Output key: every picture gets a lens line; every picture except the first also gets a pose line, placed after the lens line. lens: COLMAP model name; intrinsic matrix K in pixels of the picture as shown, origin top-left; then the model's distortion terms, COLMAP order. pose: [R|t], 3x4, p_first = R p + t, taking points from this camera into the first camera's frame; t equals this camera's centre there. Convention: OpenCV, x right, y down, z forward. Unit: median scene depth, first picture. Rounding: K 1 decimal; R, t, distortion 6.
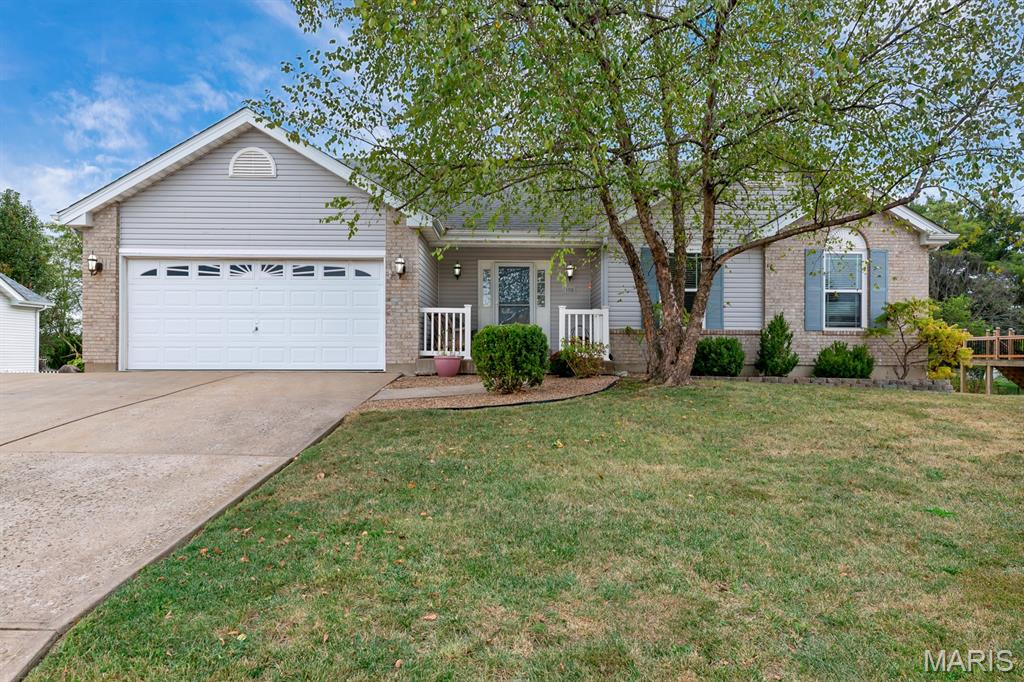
lens RADIAL K [[593.2, 0, 513.3], [0, 593.2, 343.8], [0, 0, 1]] dist [0.022109, 0.000785]
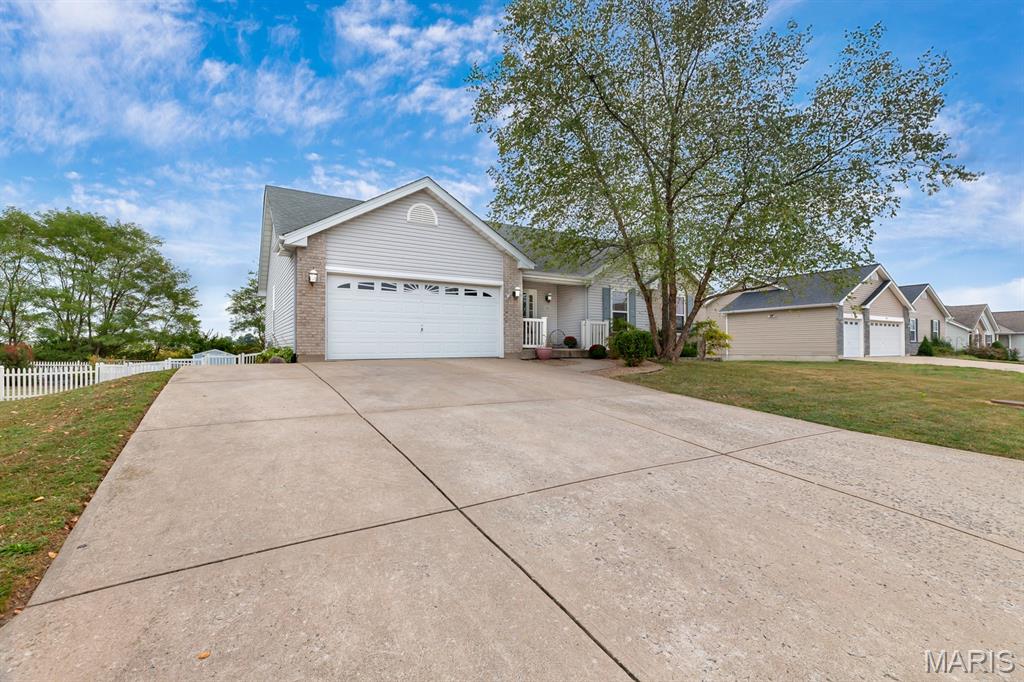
lens RADIAL K [[455.1, 0, 509.4], [0, 455.1, 342.2], [0, 0, 1]] dist [0.001550, 0.000387]
pose [[0.853450, -0.000501, 0.521174, -0.821715], [-0.003153, 0.999976, 0.006125, -0.002106], [-0.521165, -0.006871, 0.853428, -0.045086]]
